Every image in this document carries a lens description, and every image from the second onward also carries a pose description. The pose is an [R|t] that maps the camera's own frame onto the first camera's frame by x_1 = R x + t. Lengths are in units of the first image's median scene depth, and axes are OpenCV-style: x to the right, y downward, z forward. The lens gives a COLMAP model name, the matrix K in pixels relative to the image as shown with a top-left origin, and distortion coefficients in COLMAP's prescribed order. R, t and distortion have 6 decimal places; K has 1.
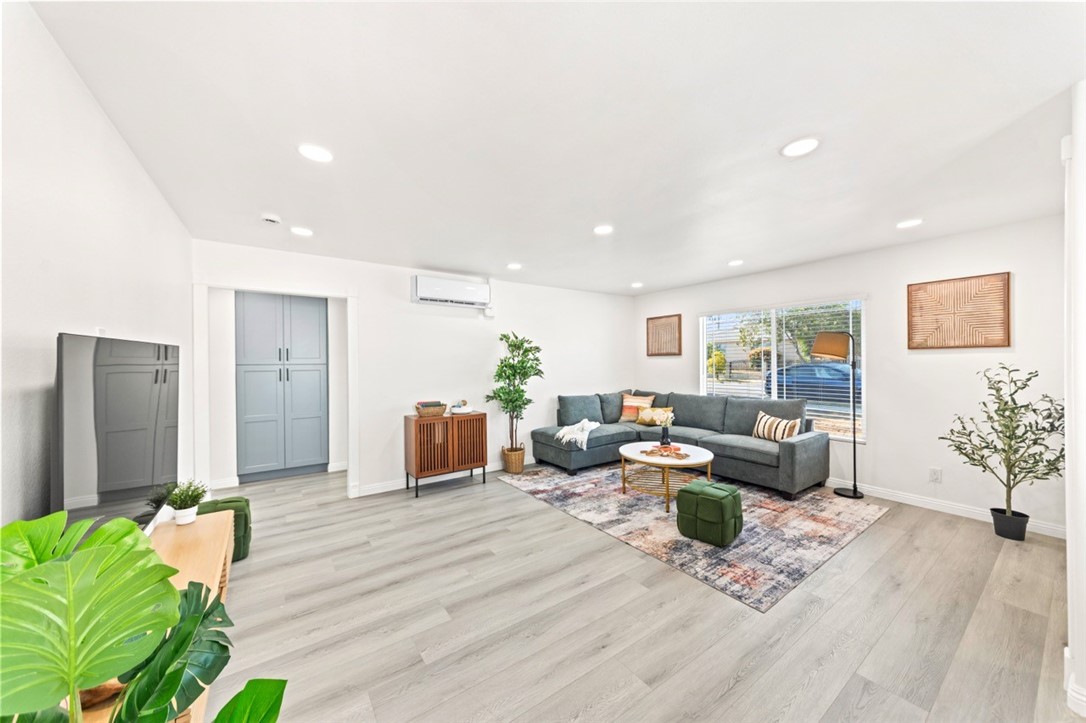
lens RADIAL K [[380.0, 0, 543.2], [0, 380.0, 359.9], [0, 0, 1]] dist [-0.005985, 0.000931]
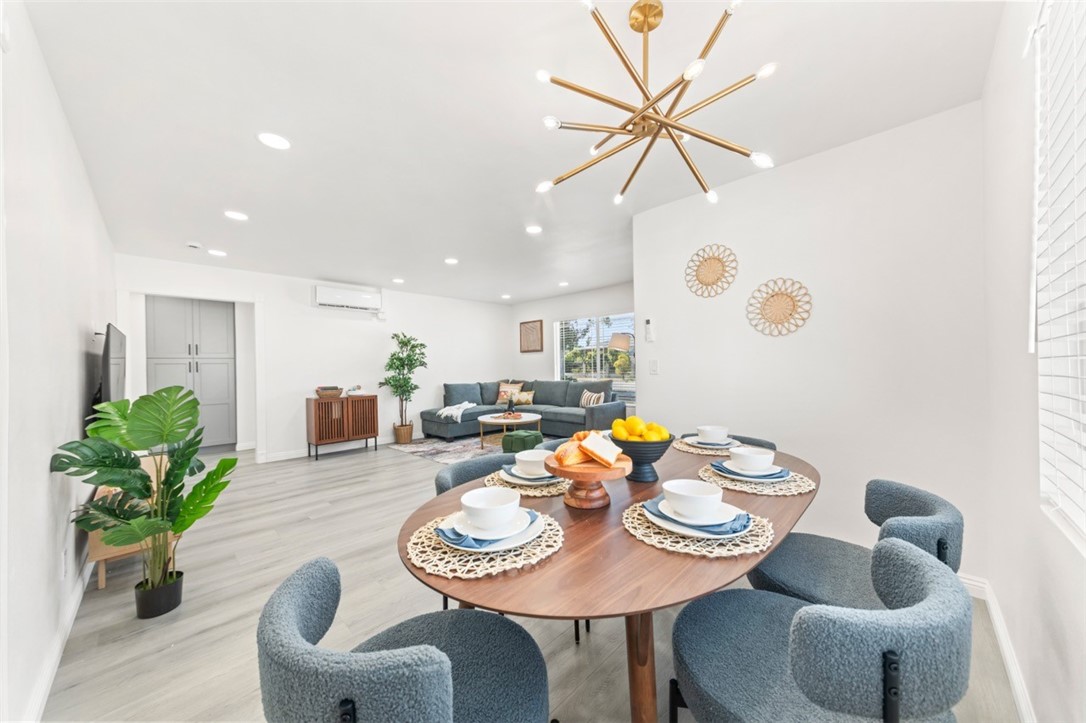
lens RADIAL K [[380.0, 0, 548.4], [0, 380.0, 364.6], [0, 0, 1]] dist [-0.005985, 0.000931]
pose [[0.981430, -0.008911, 0.191616, 0.176580], [0.008742, 0.999960, 0.001726, 0.041269], [-0.191623, -0.000019, 0.981469, -0.373101]]
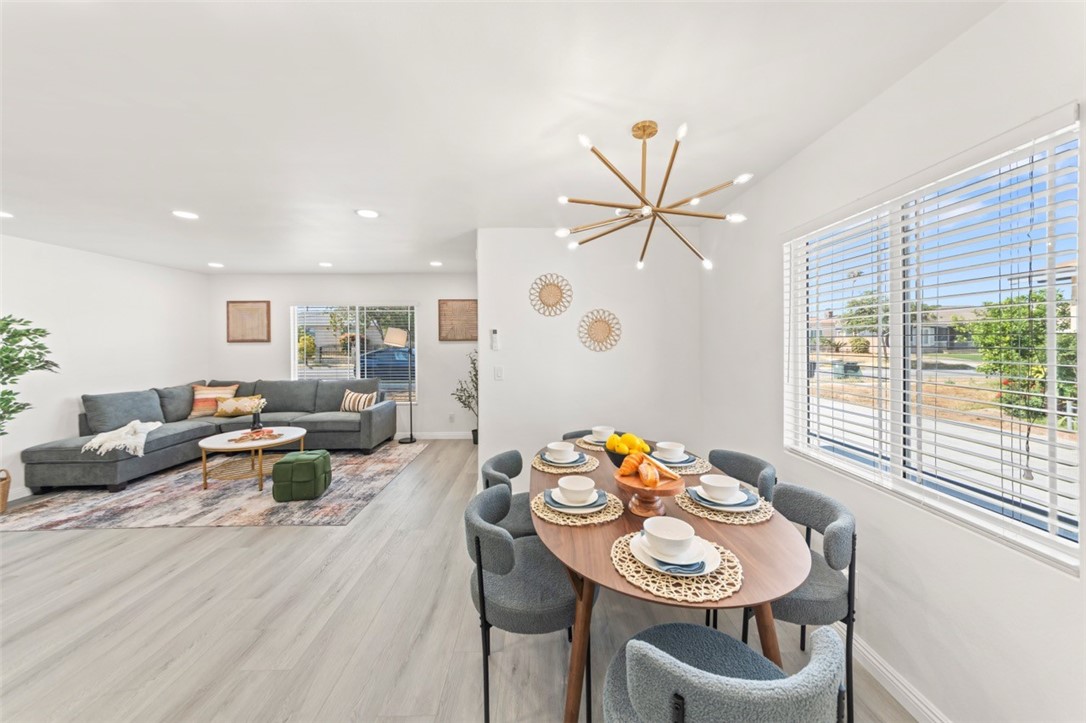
lens RADIAL K [[380.0, 0, 544.6], [0, 380.0, 349.3], [0, 0, 1]] dist [-0.005985, 0.000931]
pose [[0.548533, -0.006741, 0.836102, -0.102695], [-0.005169, 0.999921, 0.011453, -0.011924], [-0.836113, -0.010604, 0.548455, -0.209869]]
